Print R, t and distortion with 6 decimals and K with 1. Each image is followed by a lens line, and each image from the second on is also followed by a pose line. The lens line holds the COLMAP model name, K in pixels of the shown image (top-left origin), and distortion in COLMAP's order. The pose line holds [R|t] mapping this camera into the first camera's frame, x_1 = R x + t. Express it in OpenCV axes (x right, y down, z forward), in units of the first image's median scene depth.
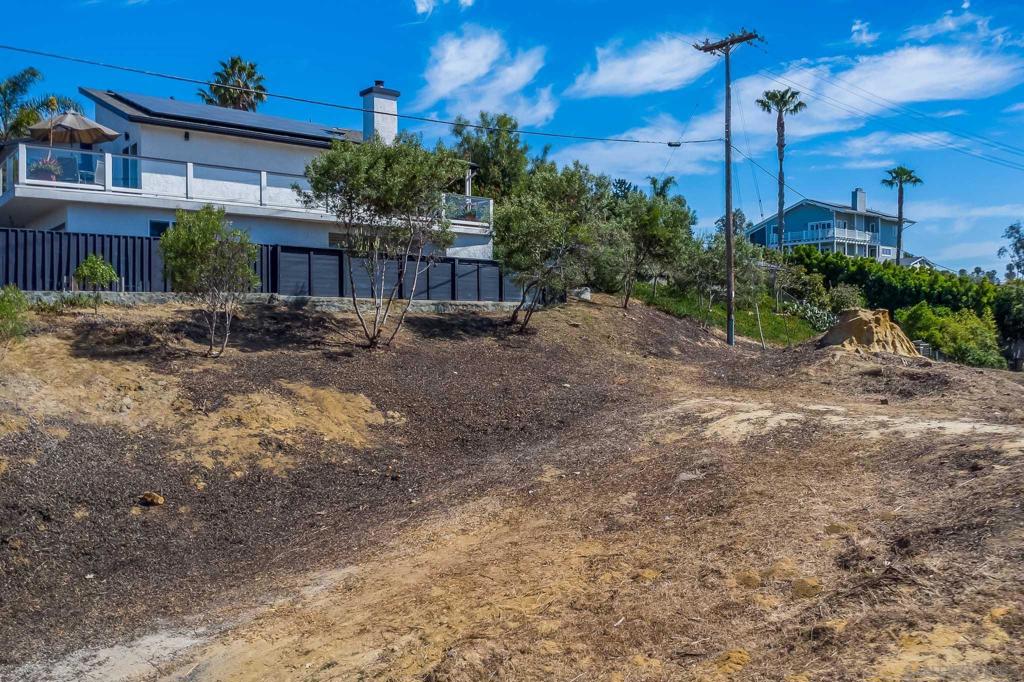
lens RADIAL K [[917.3, 0, 512.0], [0, 917.3, 341.0], [0, 0, 1]] dist [0.015186, 0.001161]
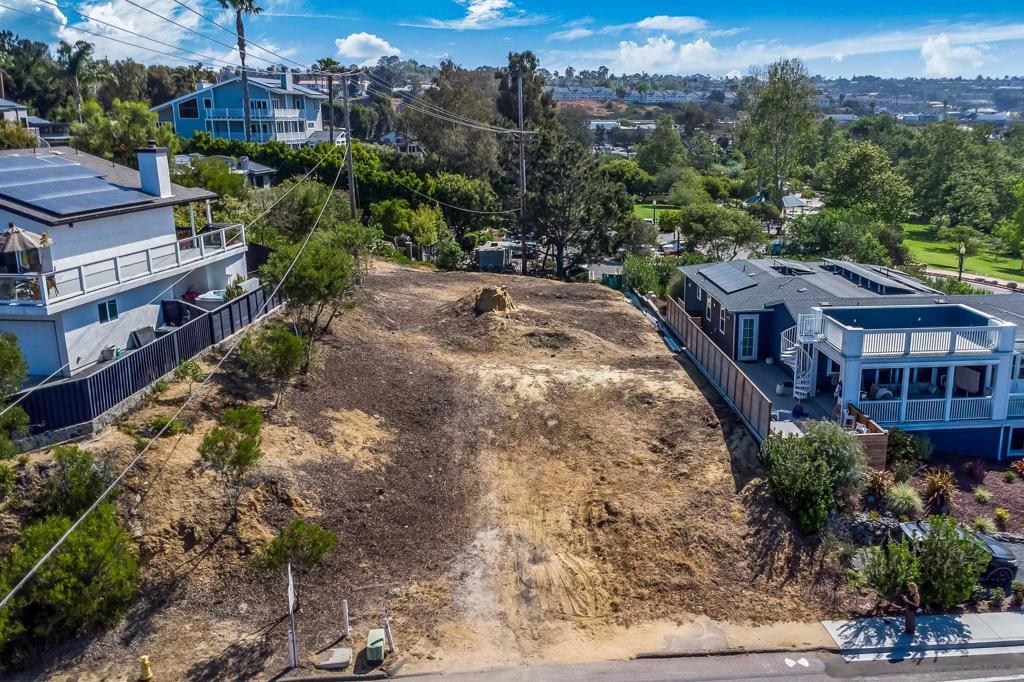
lens RADIAL K [[917.3, 0, 512.0], [0, 917.3, 341.0], [0, 0, 1]] dist [0.015186, 0.001161]
pose [[0.774302, -0.176274, 0.607770, -0.163716], [0.051883, 0.974870, 0.216647, -0.073908], [-0.630686, -0.136218, 0.763989, -0.097045]]
